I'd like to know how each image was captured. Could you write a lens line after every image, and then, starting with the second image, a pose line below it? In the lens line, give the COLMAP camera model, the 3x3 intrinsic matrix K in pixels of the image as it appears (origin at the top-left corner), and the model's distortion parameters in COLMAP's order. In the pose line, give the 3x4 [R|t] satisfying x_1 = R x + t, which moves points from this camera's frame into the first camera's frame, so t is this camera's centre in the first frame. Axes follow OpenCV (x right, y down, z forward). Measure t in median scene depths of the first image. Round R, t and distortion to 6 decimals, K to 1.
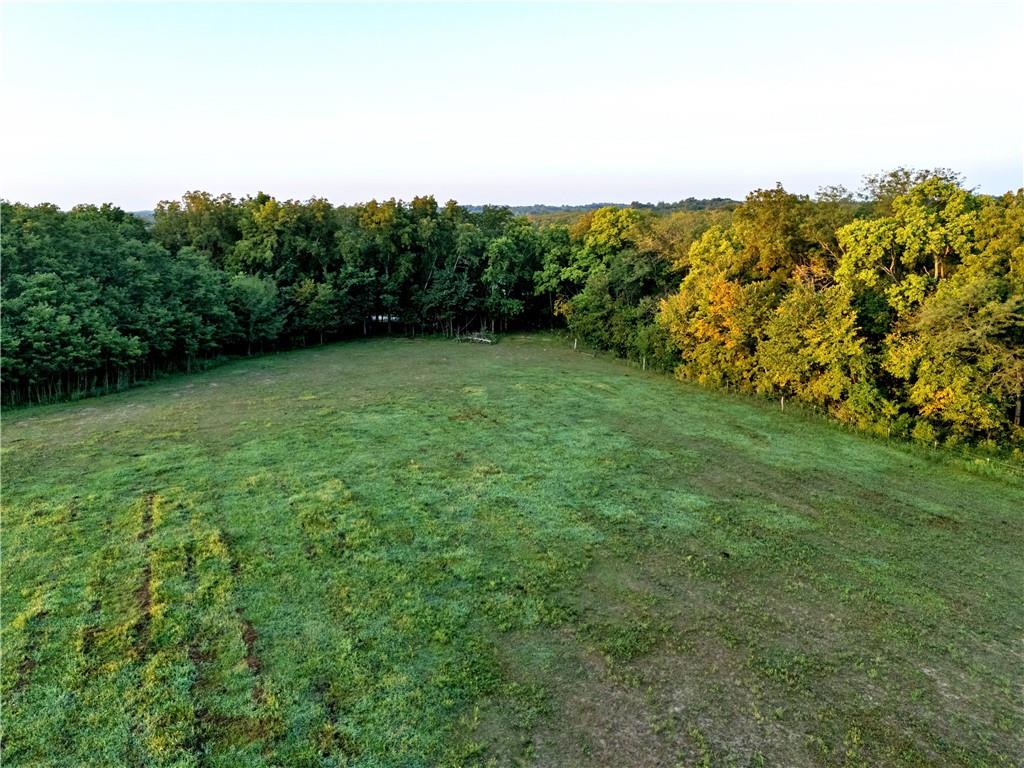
lens RADIAL K [[755.1, 0, 512.1], [0, 755.1, 383.8], [0, 0, 1]] dist [0.035349, -0.022374]
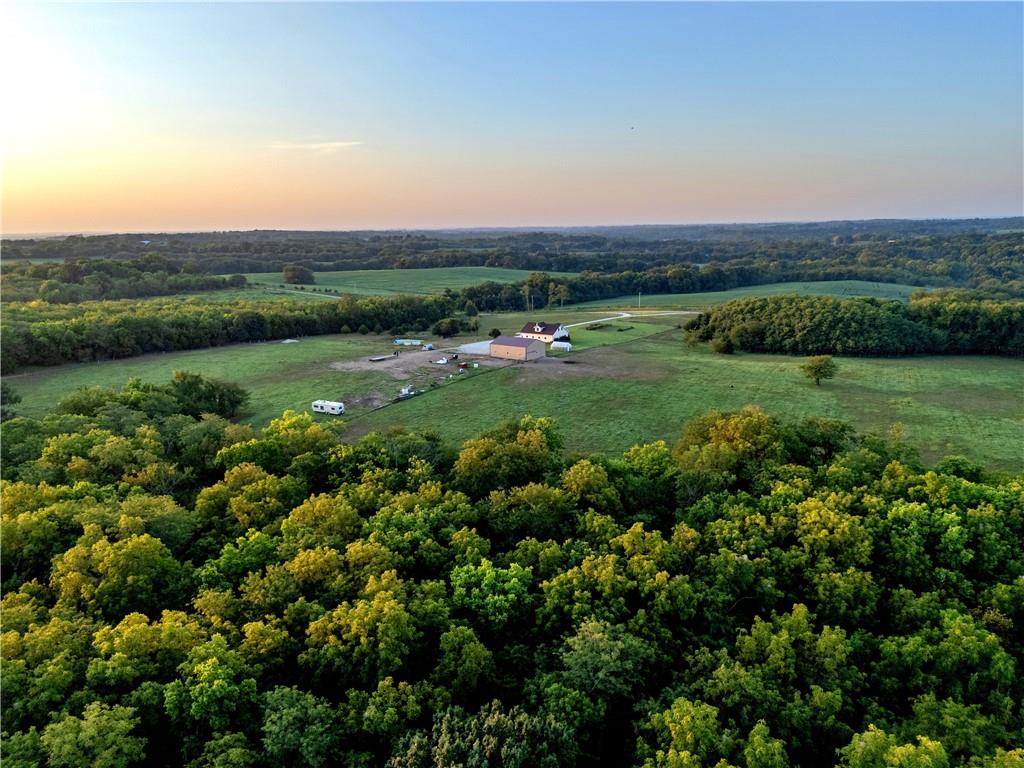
lens RADIAL K [[755.1, 0, 512.5], [0, 755.1, 384.0], [0, 0, 1]] dist [0.035349, -0.022374]
pose [[0.636740, 0.150650, -0.756219, 0.870443], [-0.157242, 0.985489, 0.063925, 0.141766], [0.754876, 0.078206, 0.651189, -2.177202]]
